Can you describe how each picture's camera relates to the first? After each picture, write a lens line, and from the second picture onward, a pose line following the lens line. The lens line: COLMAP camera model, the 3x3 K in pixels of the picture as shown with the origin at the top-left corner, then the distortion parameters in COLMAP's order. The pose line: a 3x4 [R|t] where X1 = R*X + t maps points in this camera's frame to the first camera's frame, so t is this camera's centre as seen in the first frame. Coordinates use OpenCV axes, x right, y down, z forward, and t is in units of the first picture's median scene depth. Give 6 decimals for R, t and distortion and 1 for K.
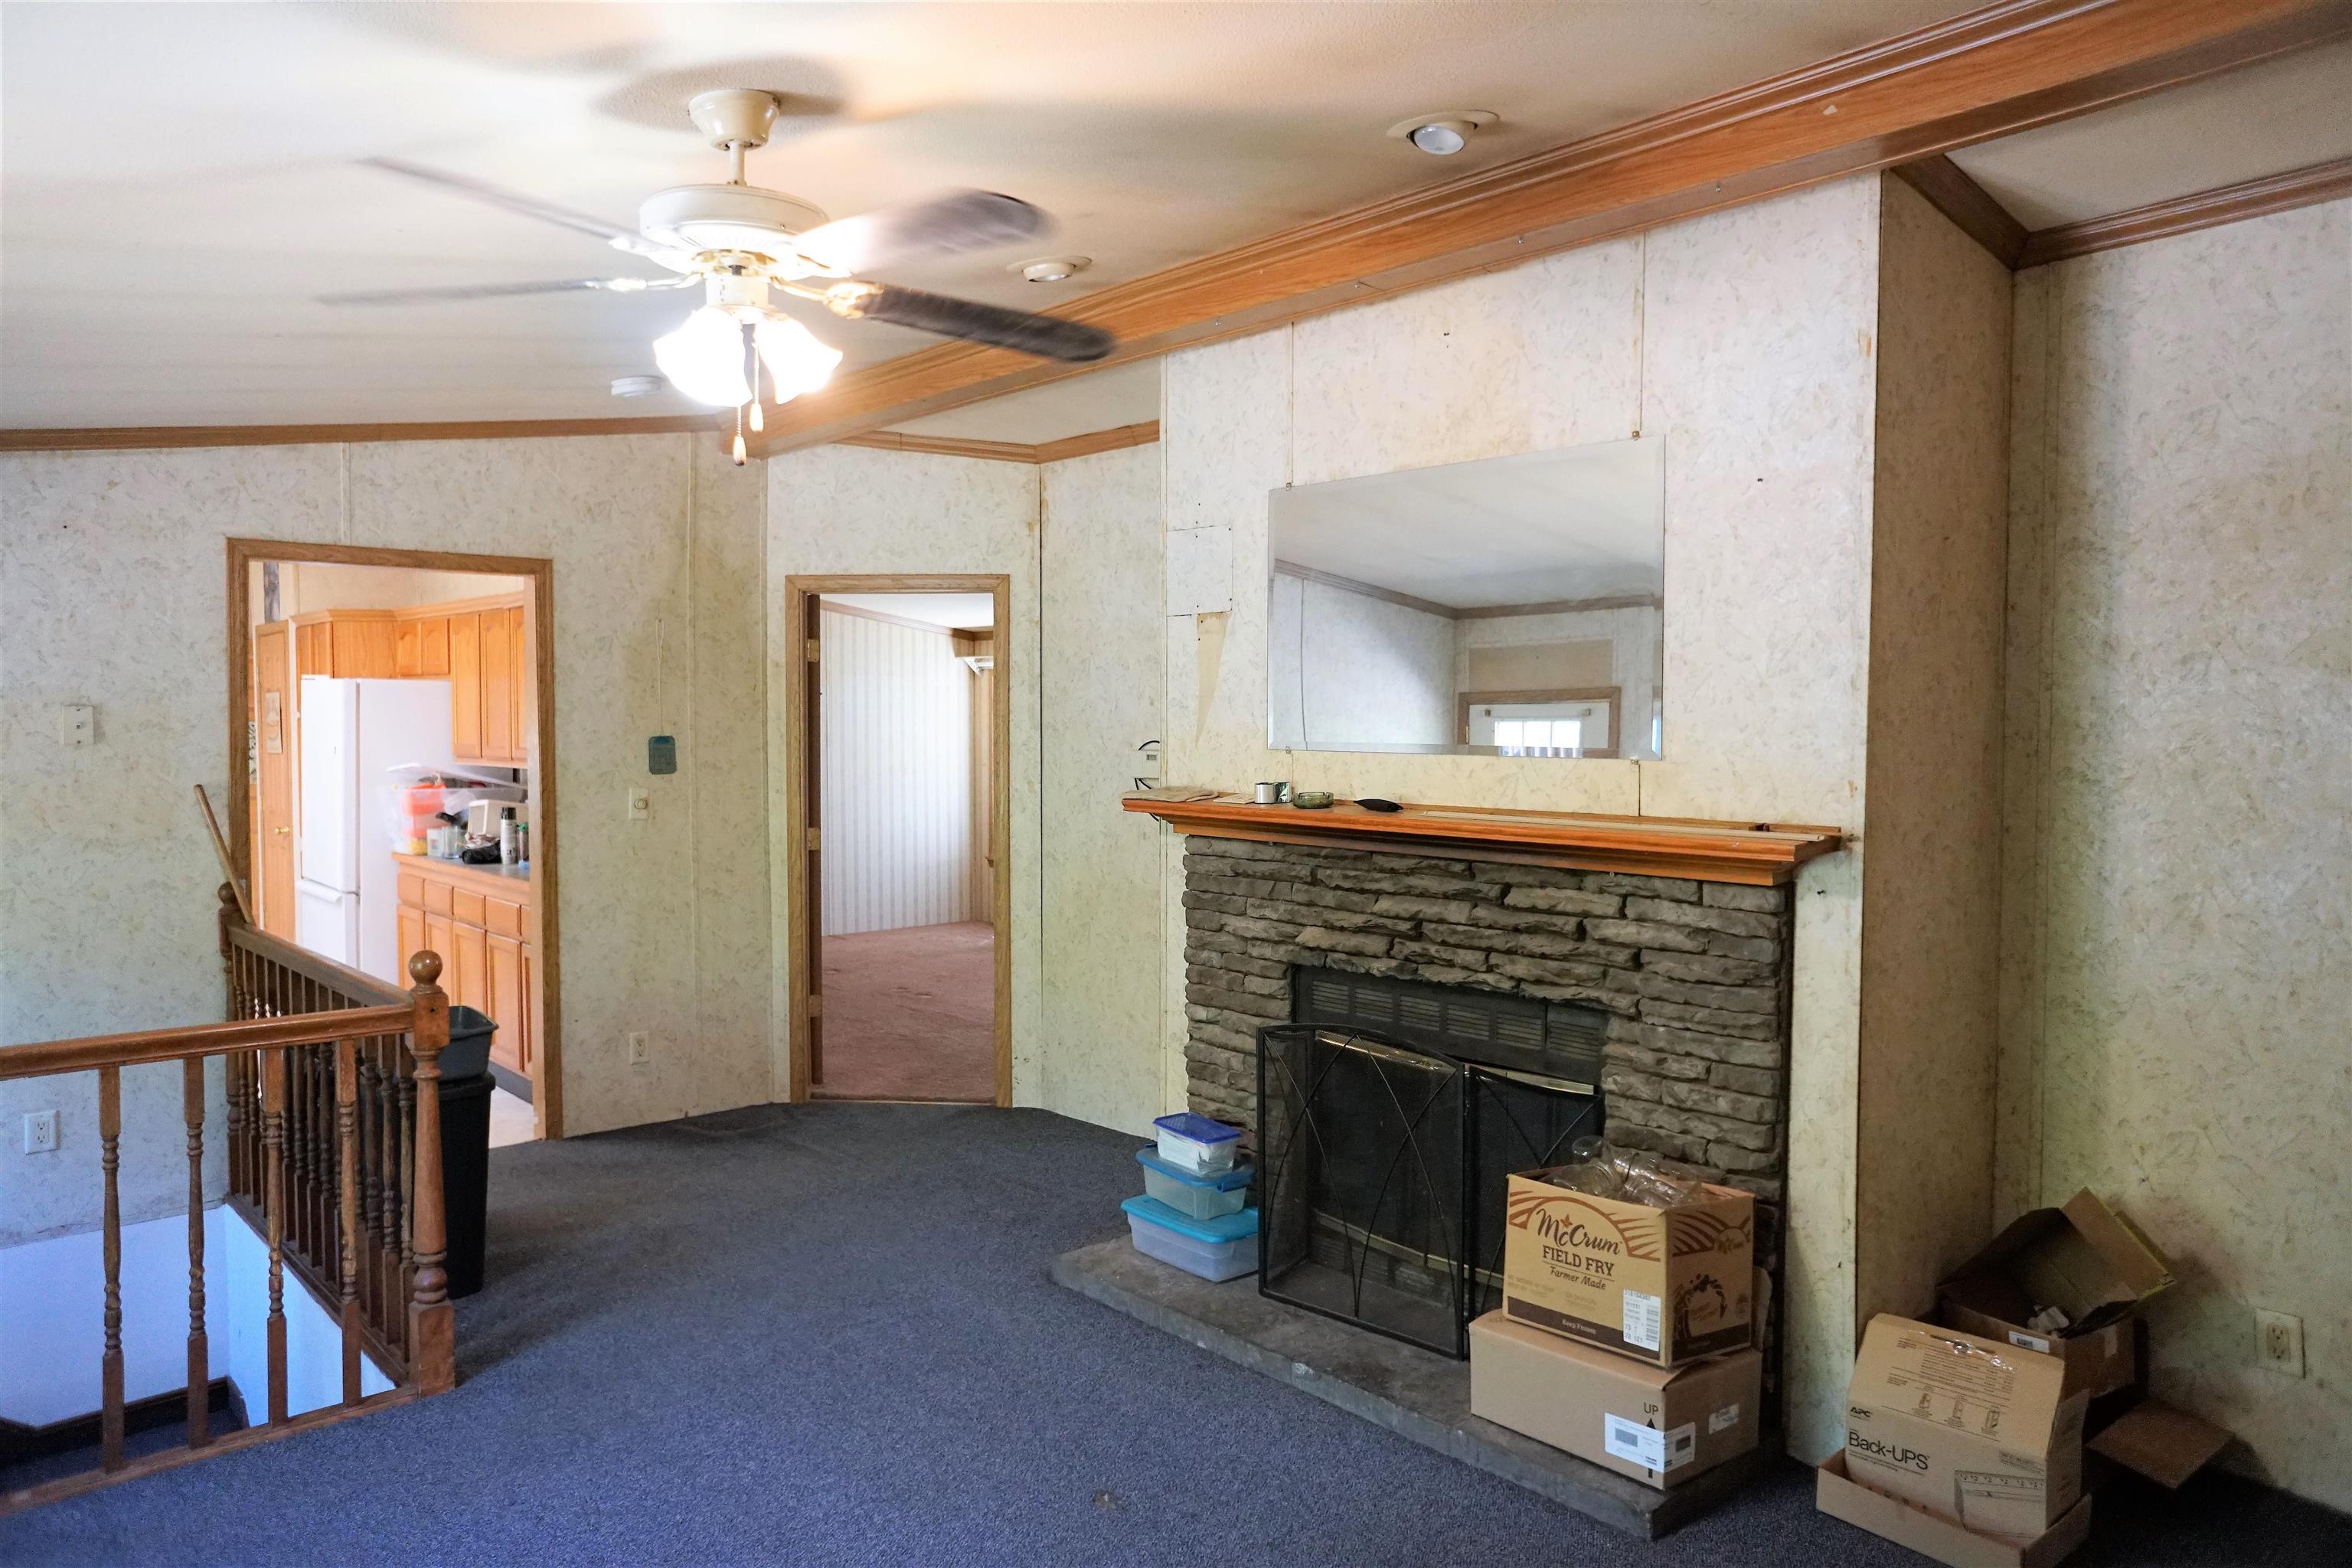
lens RADIAL K [[1584.3, 0, 1176.0], [0, 1584.3, 779.6], [0, 0, 1]] dist [-0.053574, 0.064931]
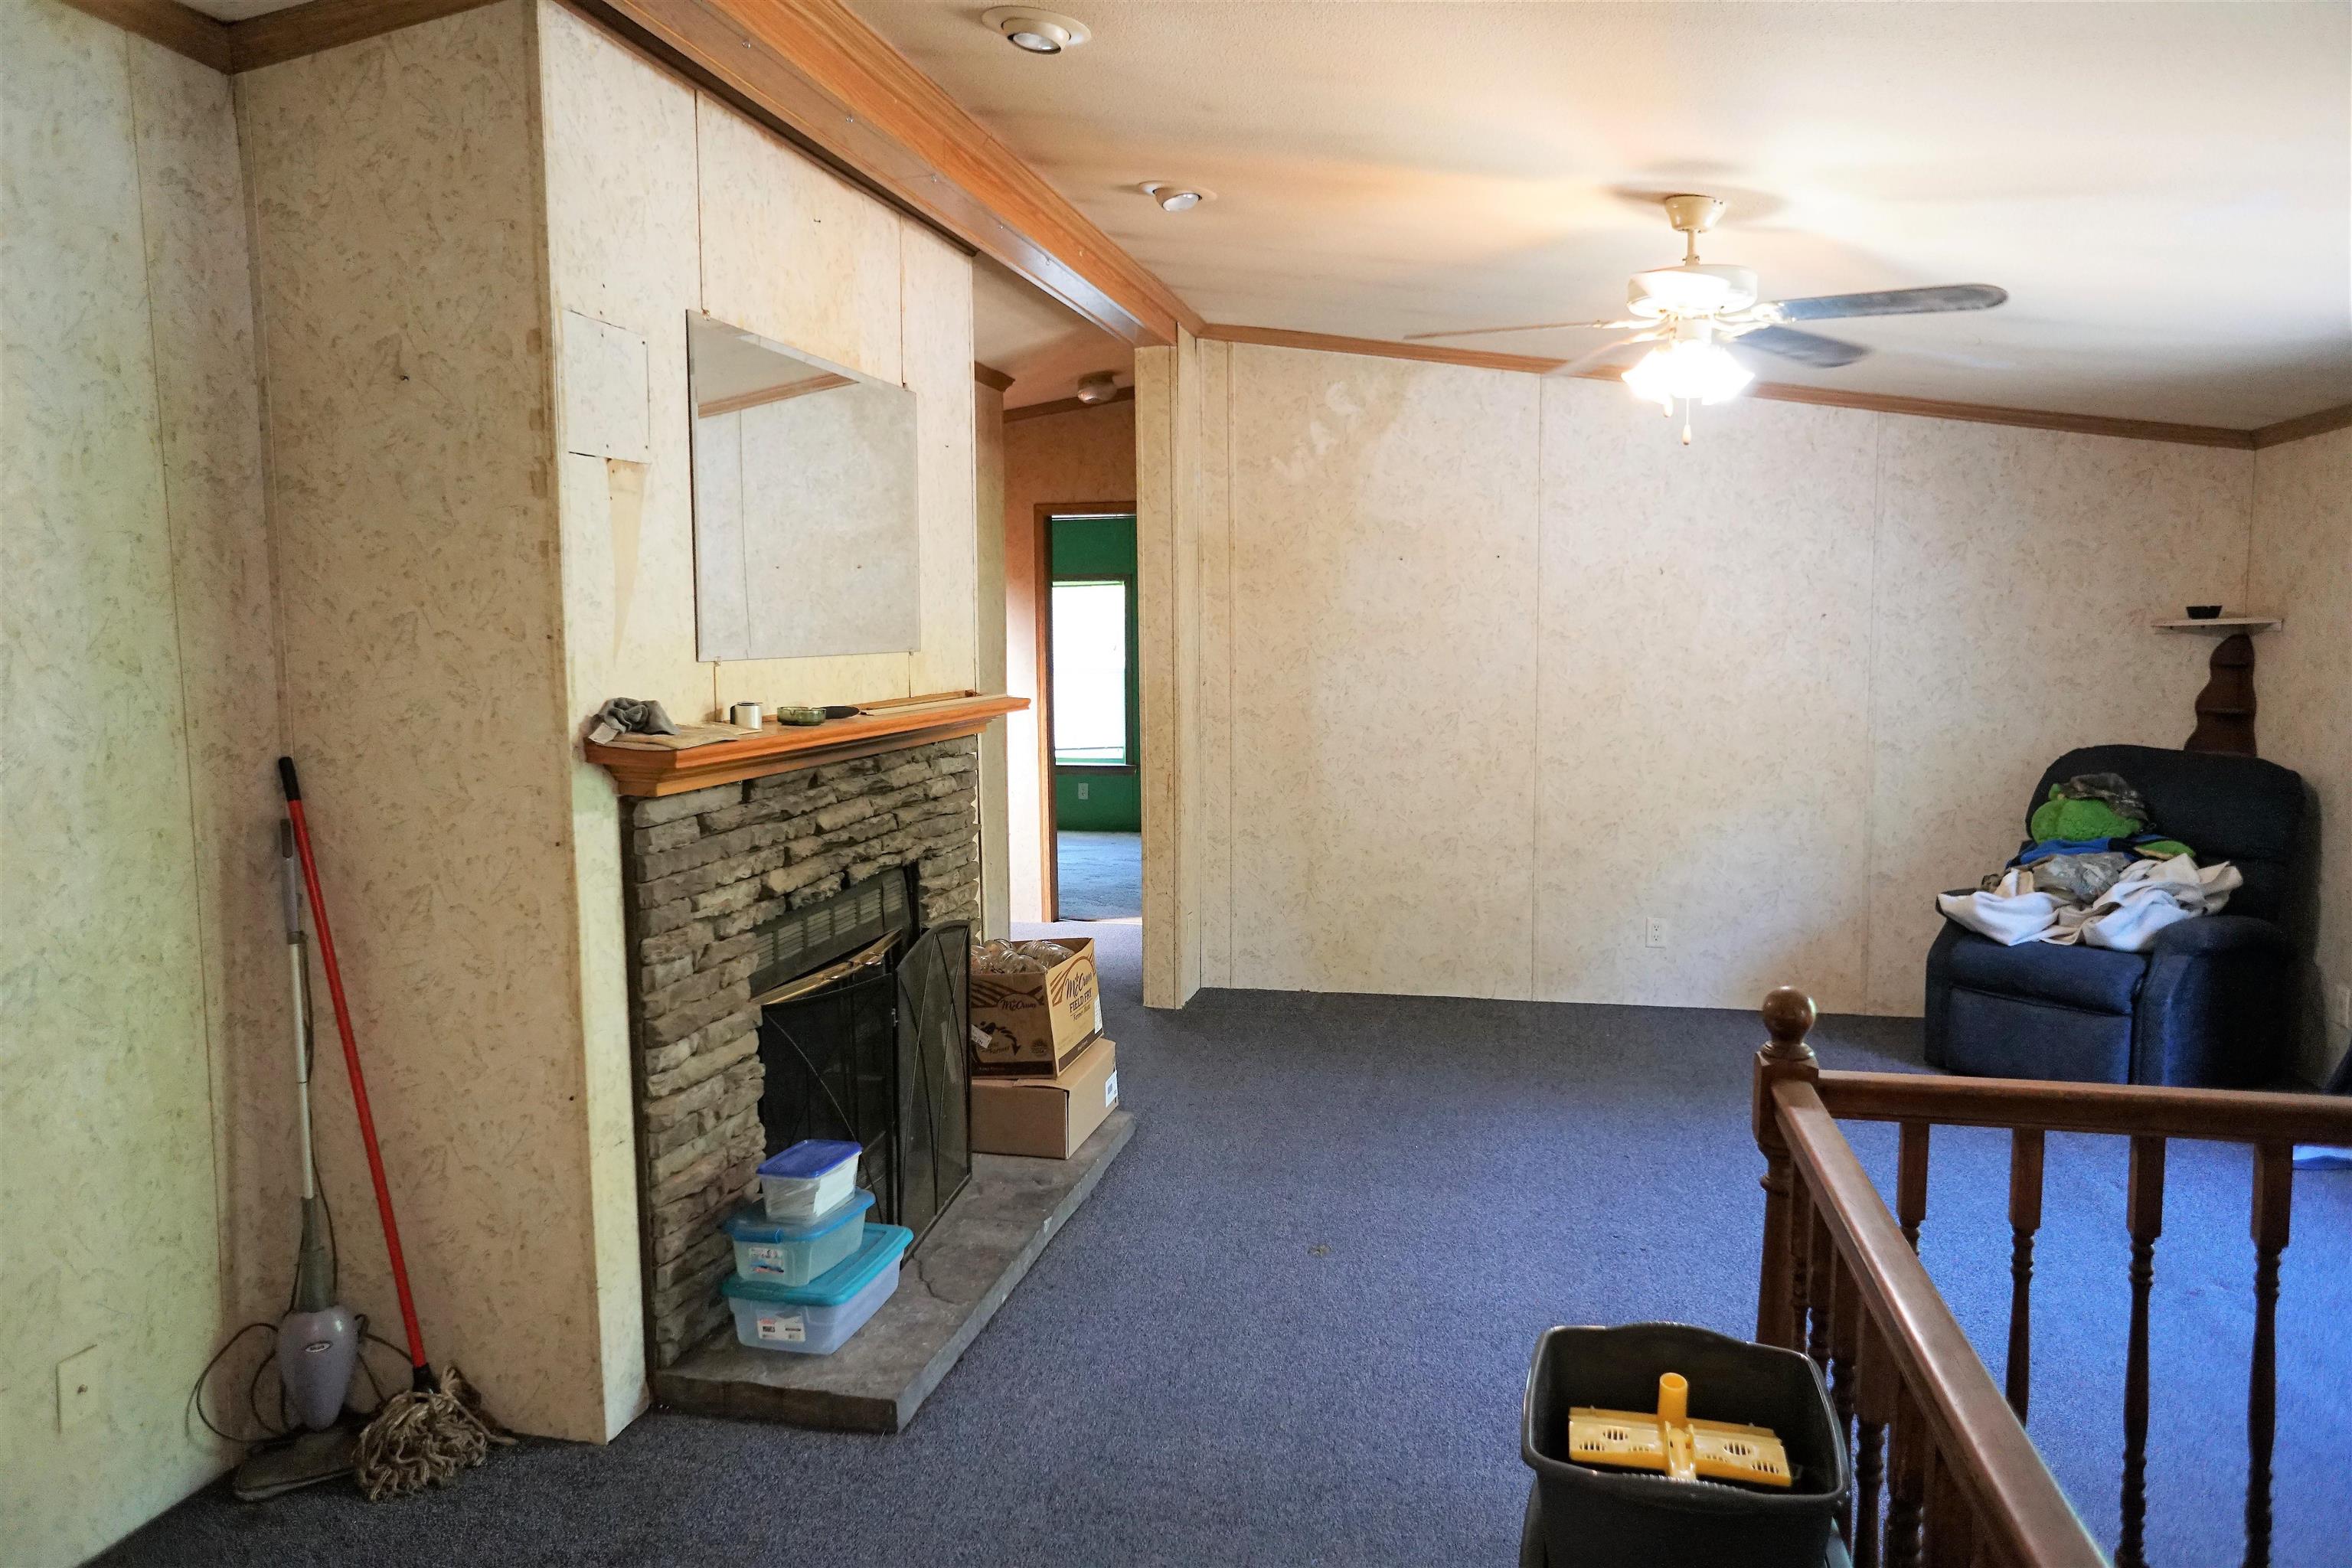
lens RADIAL K [[1584.3, 0, 1175.1], [0, 1584.3, 780.2], [0, 0, 1]] dist [-0.053574, 0.064931]
pose [[-0.582439, -0.077371, 0.809184, -0.660594], [0.039977, 0.991529, 0.123581, -0.045417], [-0.811891, 0.104327, -0.574412, 1.215202]]
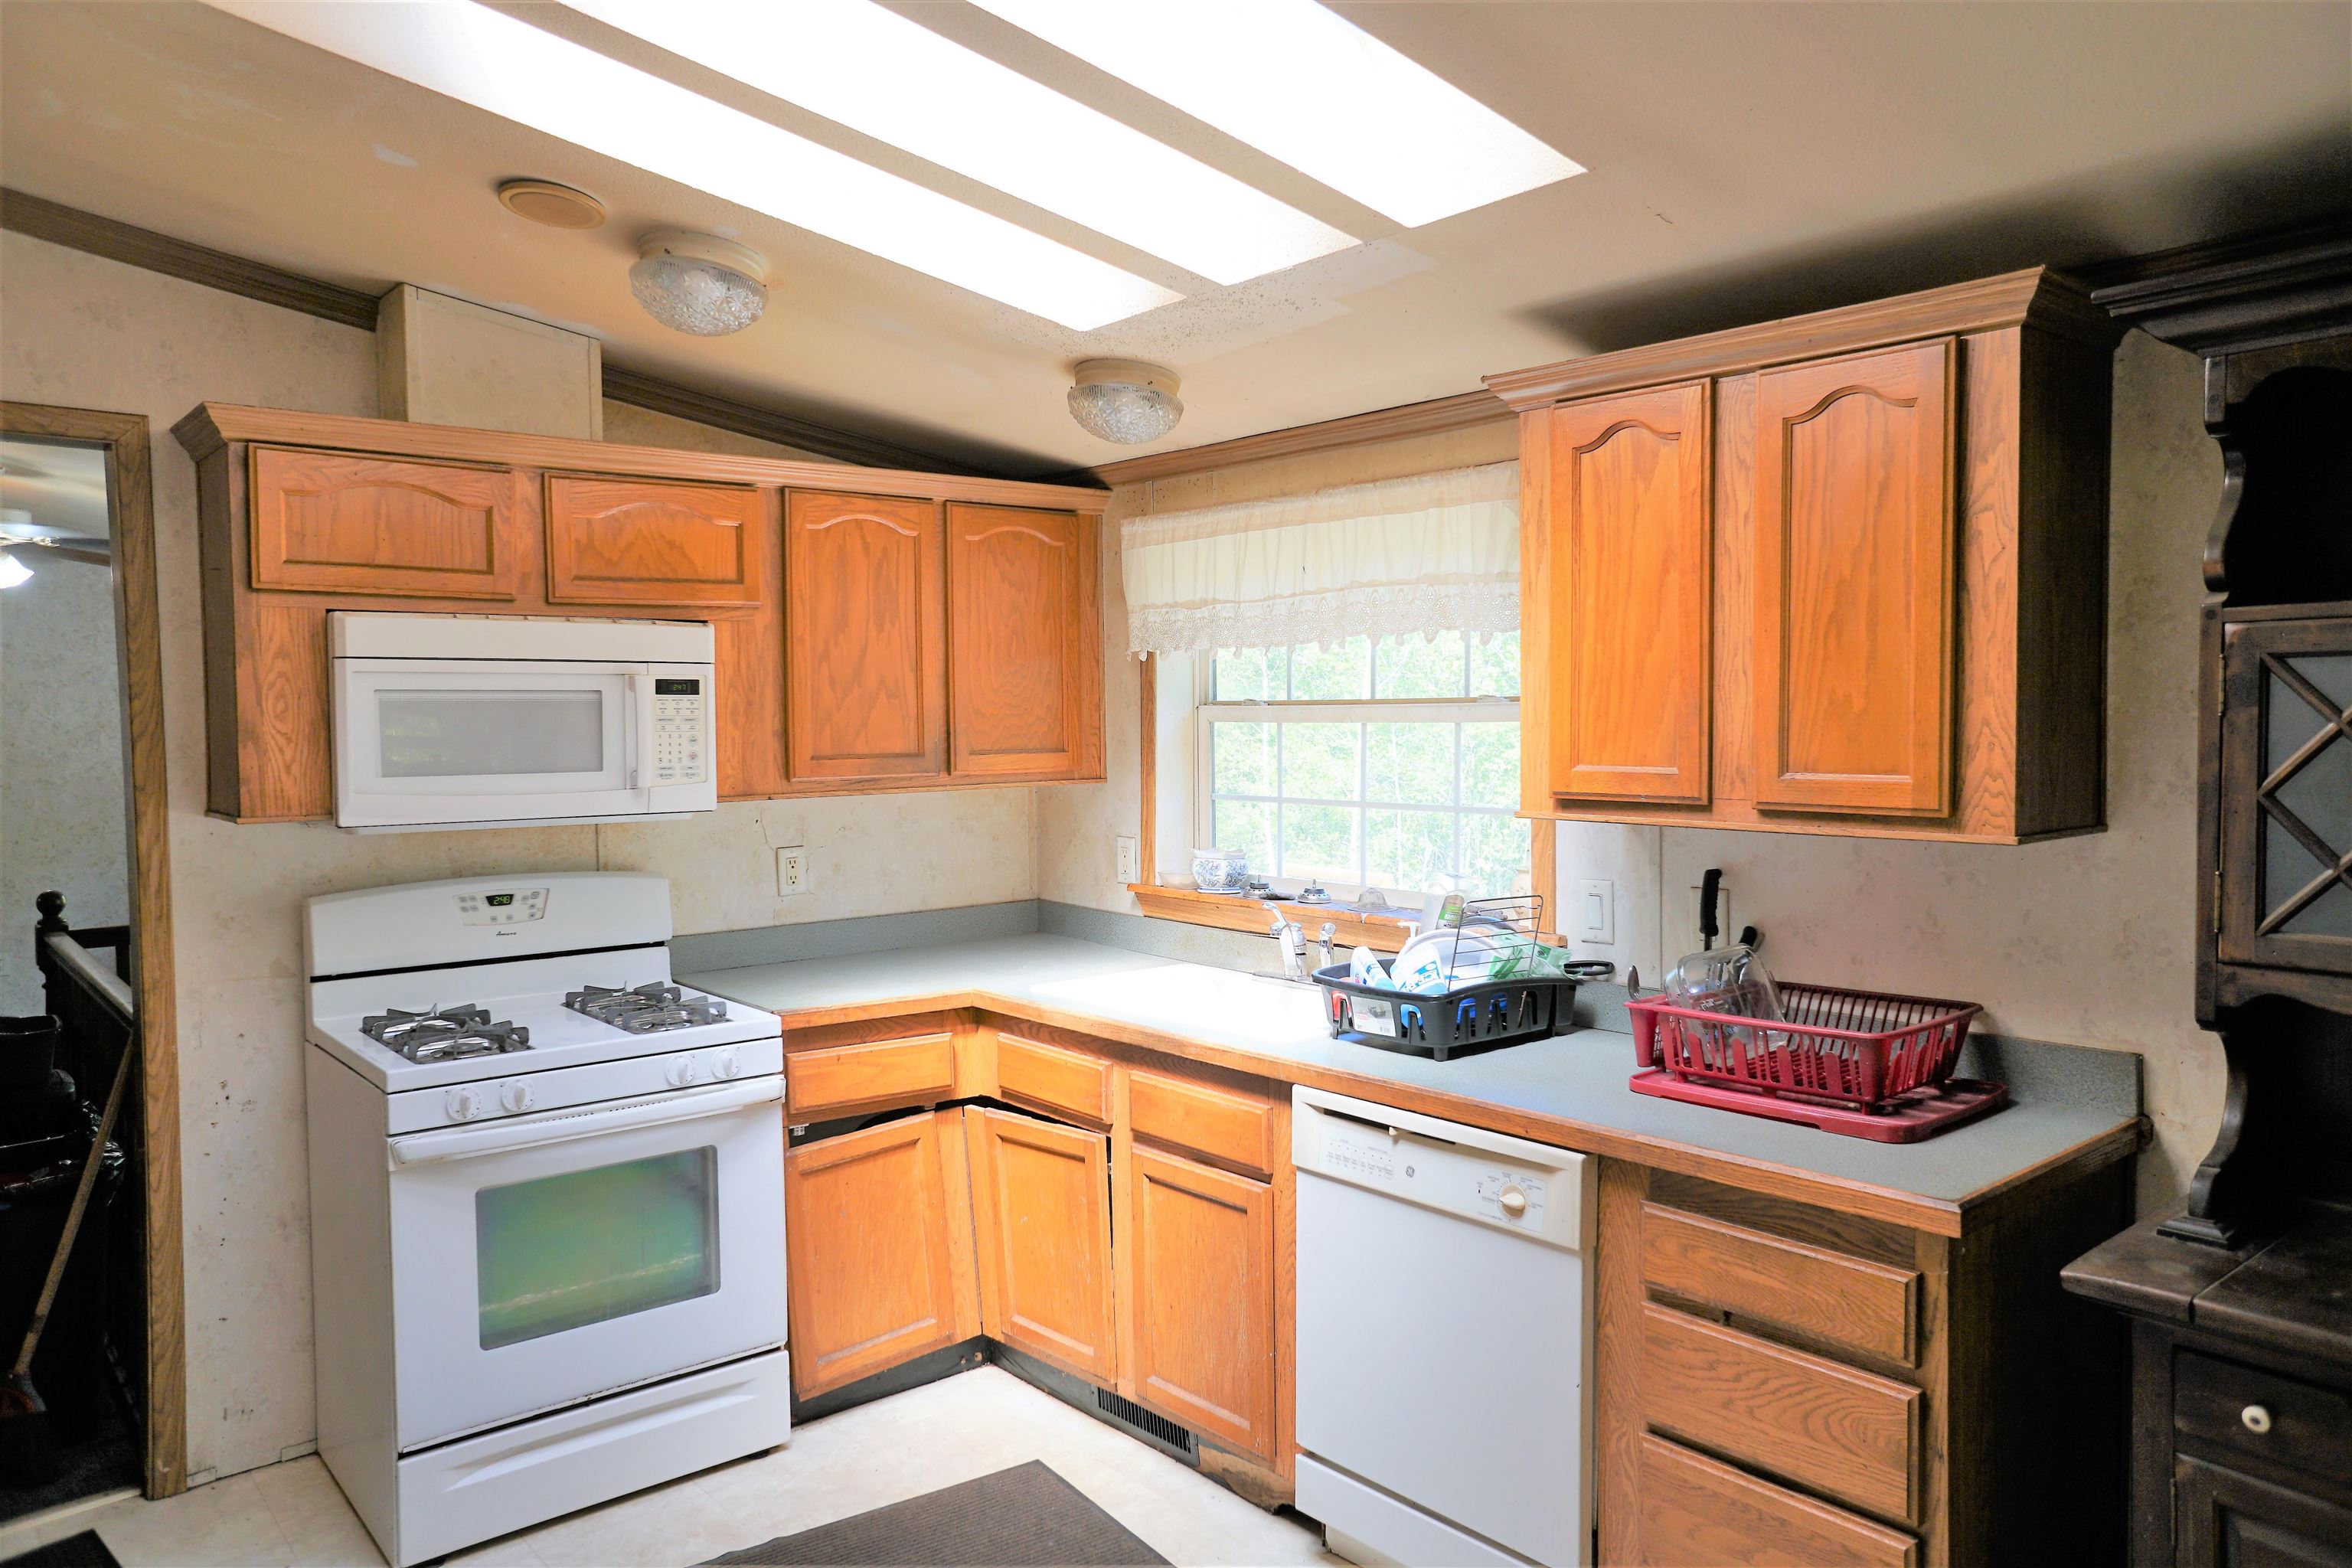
lens RADIAL K [[1584.3, 0, 1190.8], [0, 1584.3, 790.7], [0, 0, 1]] dist [-0.053574, 0.064931]
pose [[-0.999920, 0.007434, 0.010230, -1.371293], [0.008281, 0.996312, 0.085398, -0.065557], [-0.009557, 0.085476, -0.996294, 2.082886]]
